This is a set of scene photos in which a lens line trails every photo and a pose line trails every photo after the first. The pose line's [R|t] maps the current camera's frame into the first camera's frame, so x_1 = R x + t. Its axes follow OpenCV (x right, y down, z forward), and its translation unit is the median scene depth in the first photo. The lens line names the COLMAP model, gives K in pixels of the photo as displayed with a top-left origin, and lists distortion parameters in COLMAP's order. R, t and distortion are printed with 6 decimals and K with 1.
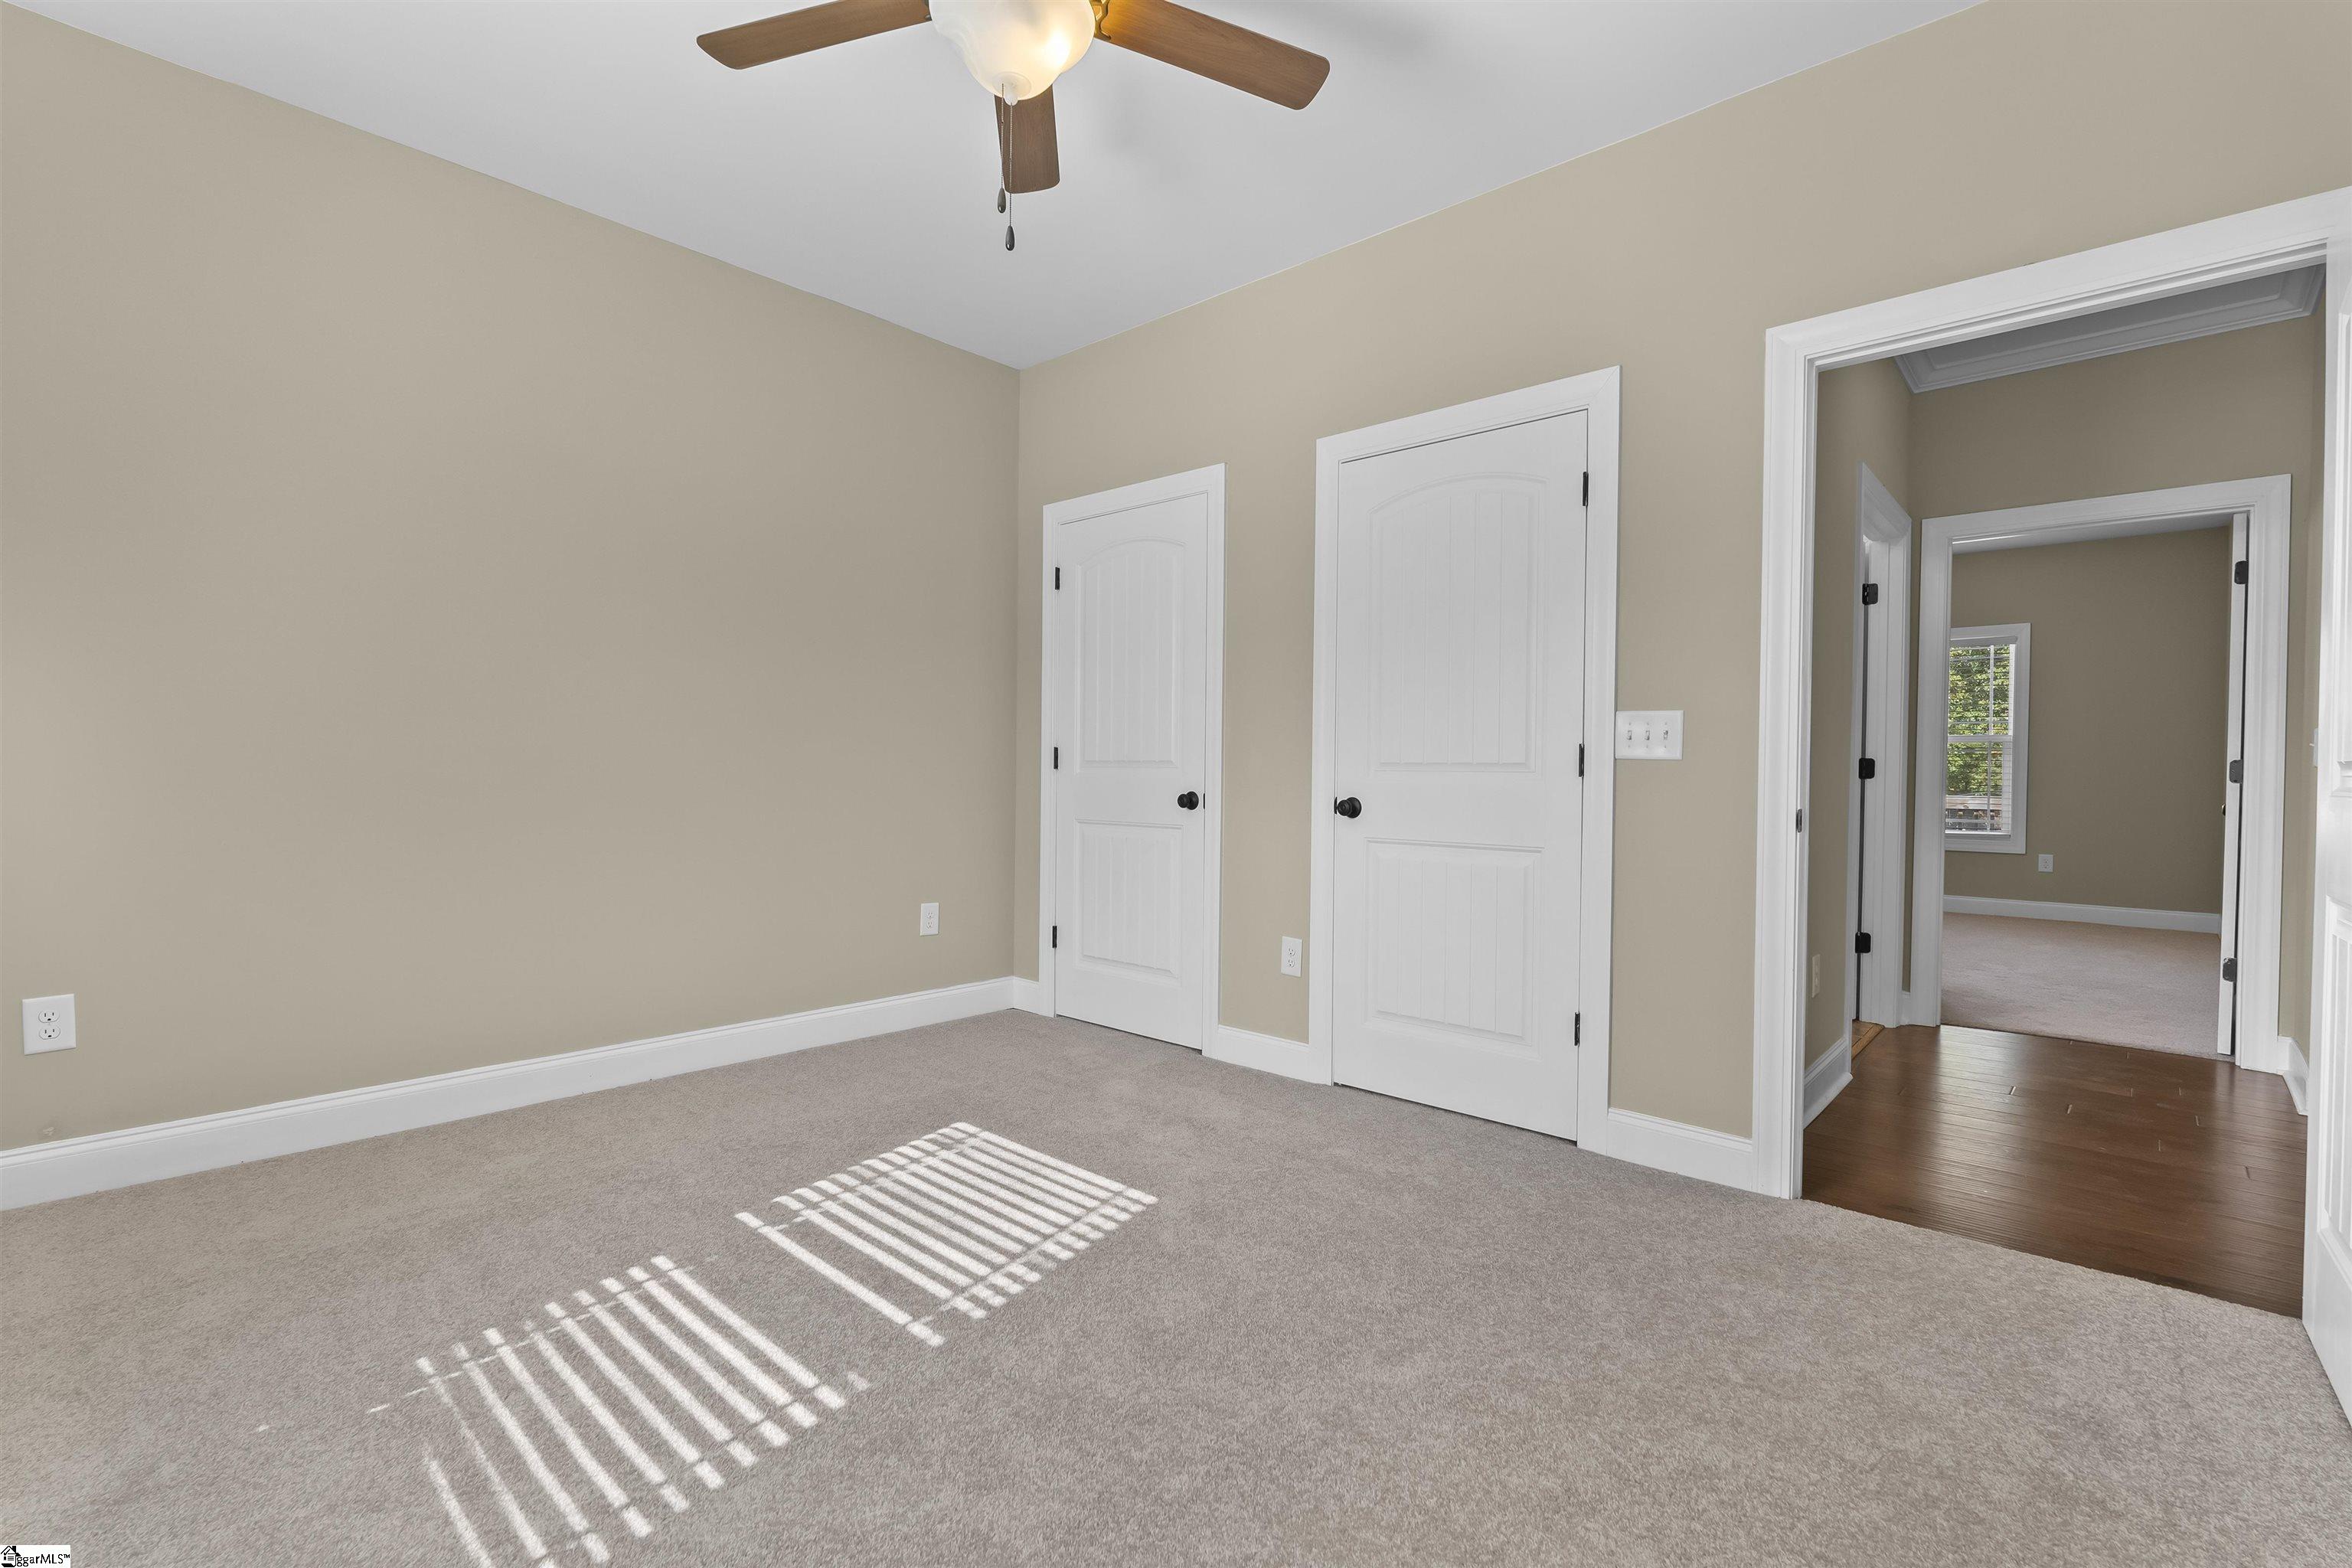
lens RADIAL K [[1067.2, 0, 1176.0], [0, 1067.2, 784.0], [0, 0, 1]] dist [0.001067, 0.000321]
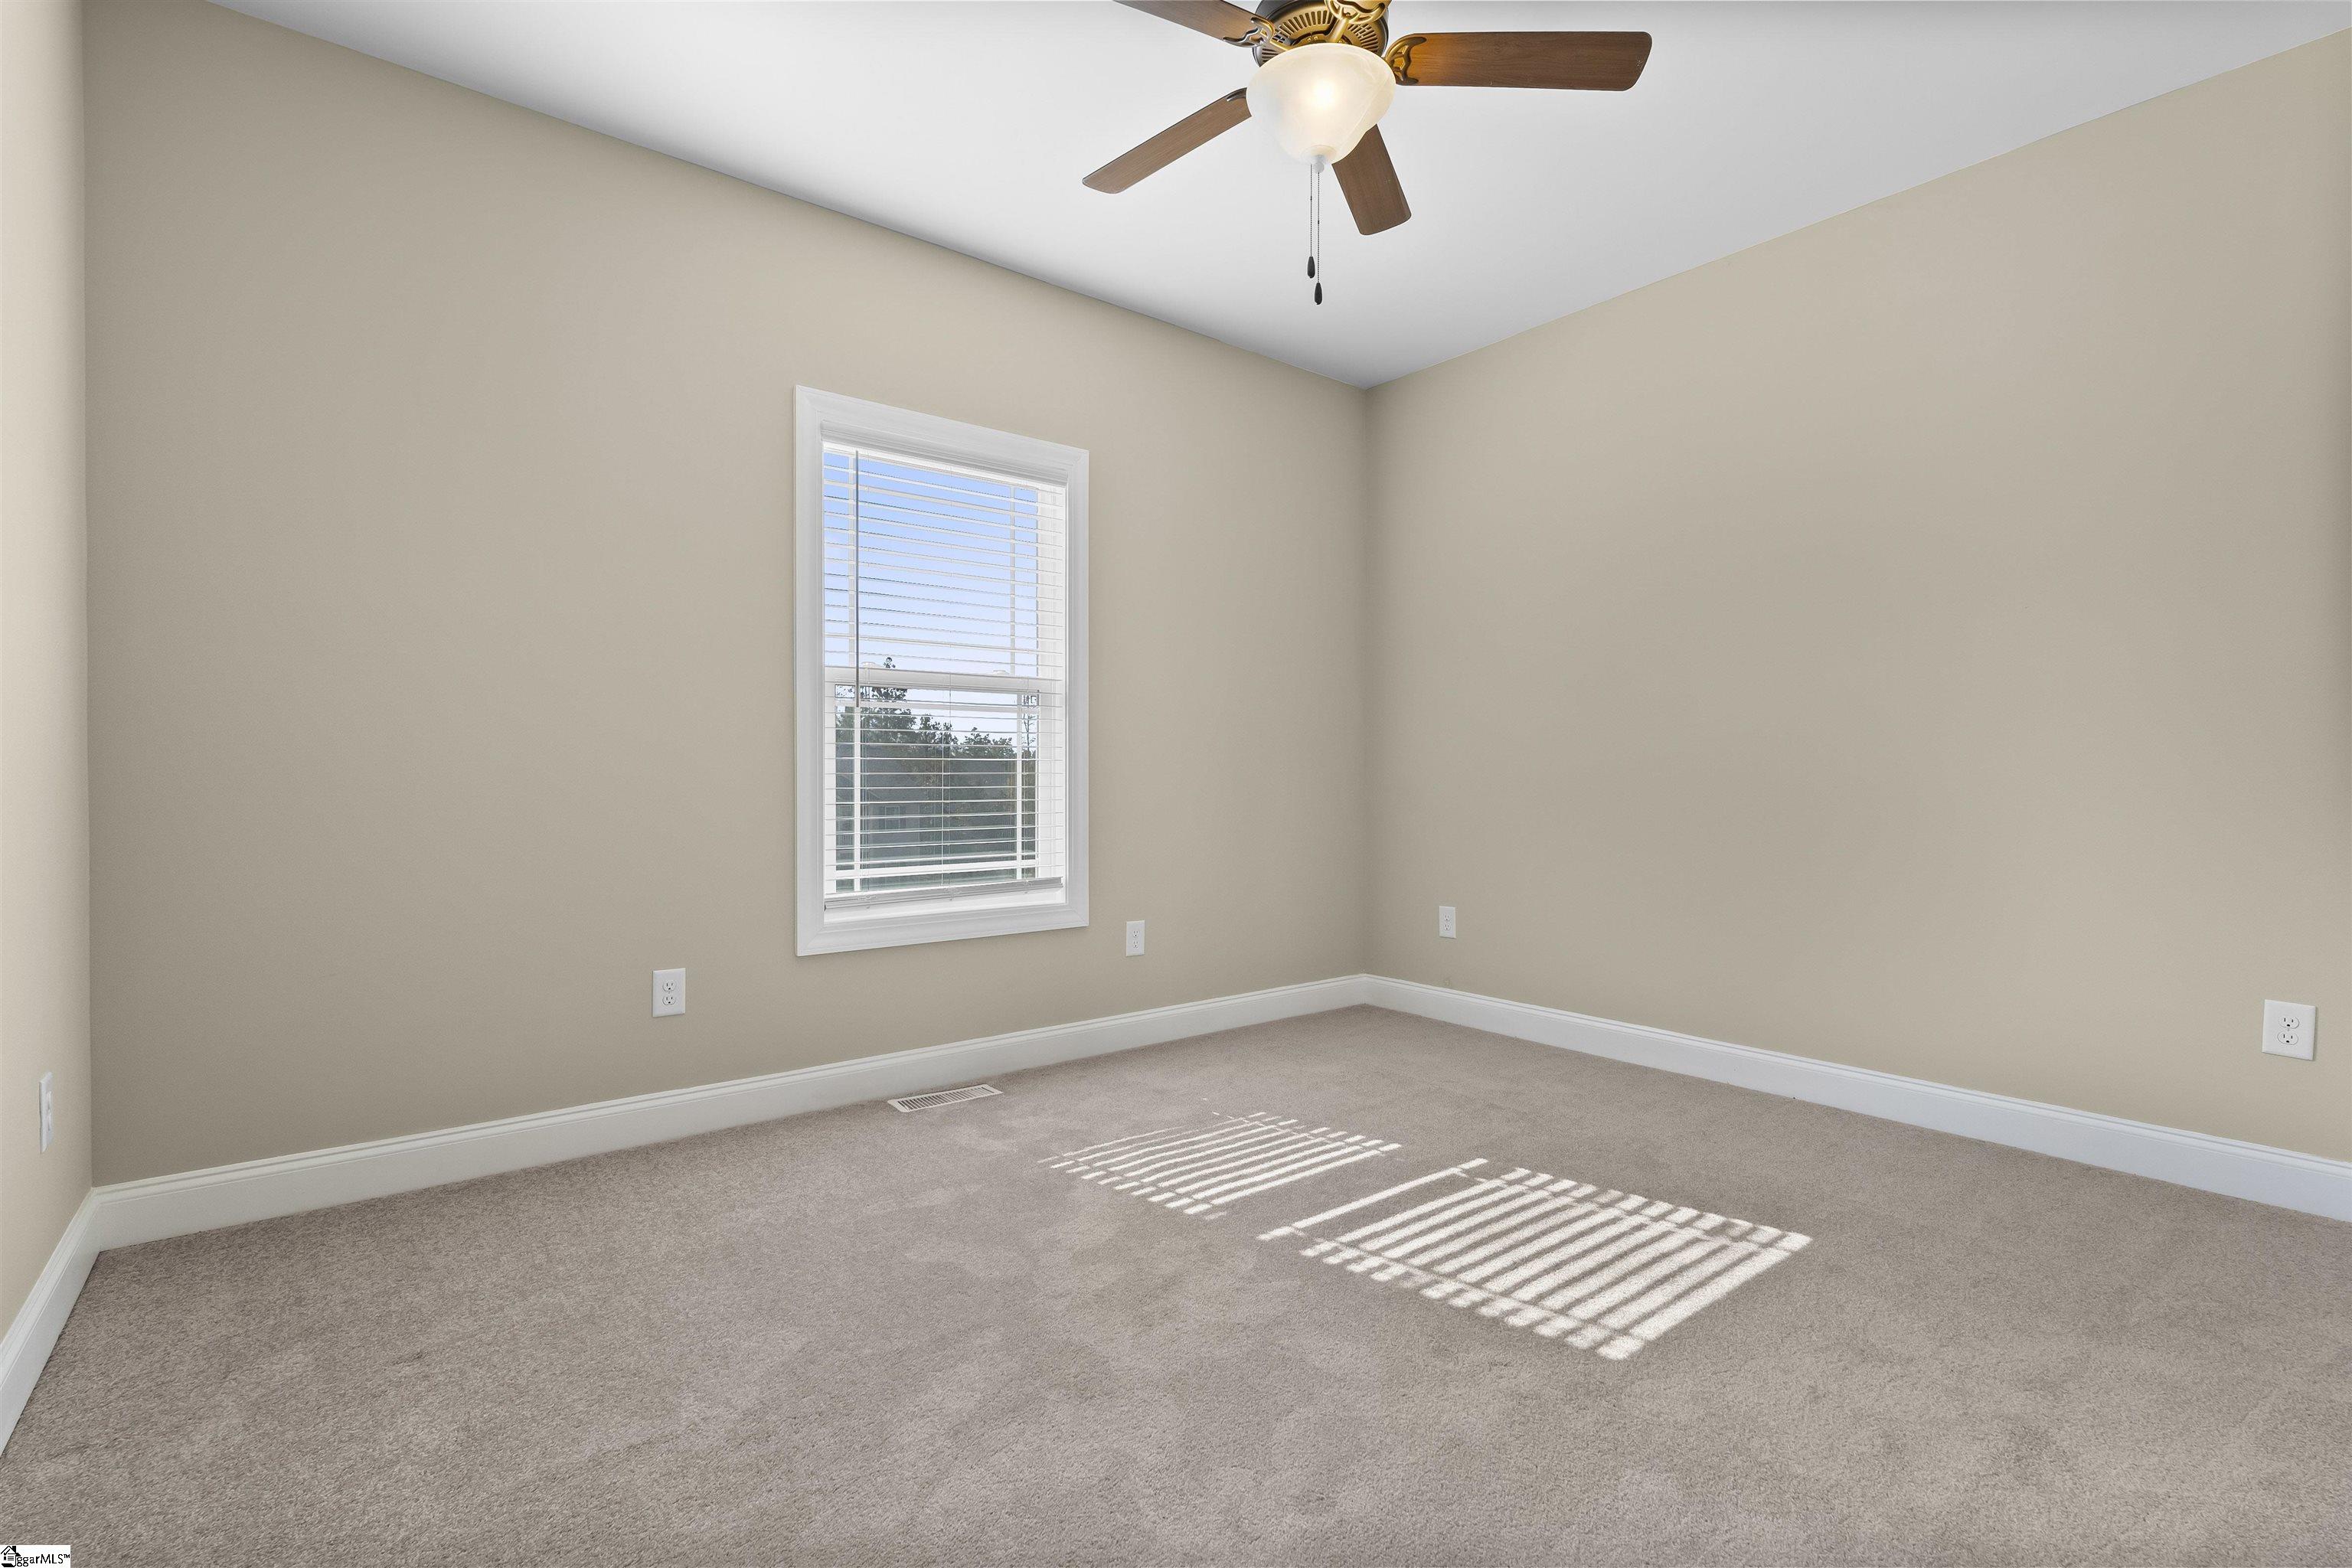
lens RADIAL K [[1067.2, 0, 1176.0], [0, 1067.2, 784.0], [0, 0, 1]] dist [0.001067, 0.000321]
pose [[-0.157568, 0.005107, -0.987495, 0.815208], [-0.010321, 0.999923, 0.006819, -0.013180], [0.987454, 0.011266, -0.157503, 0.867042]]
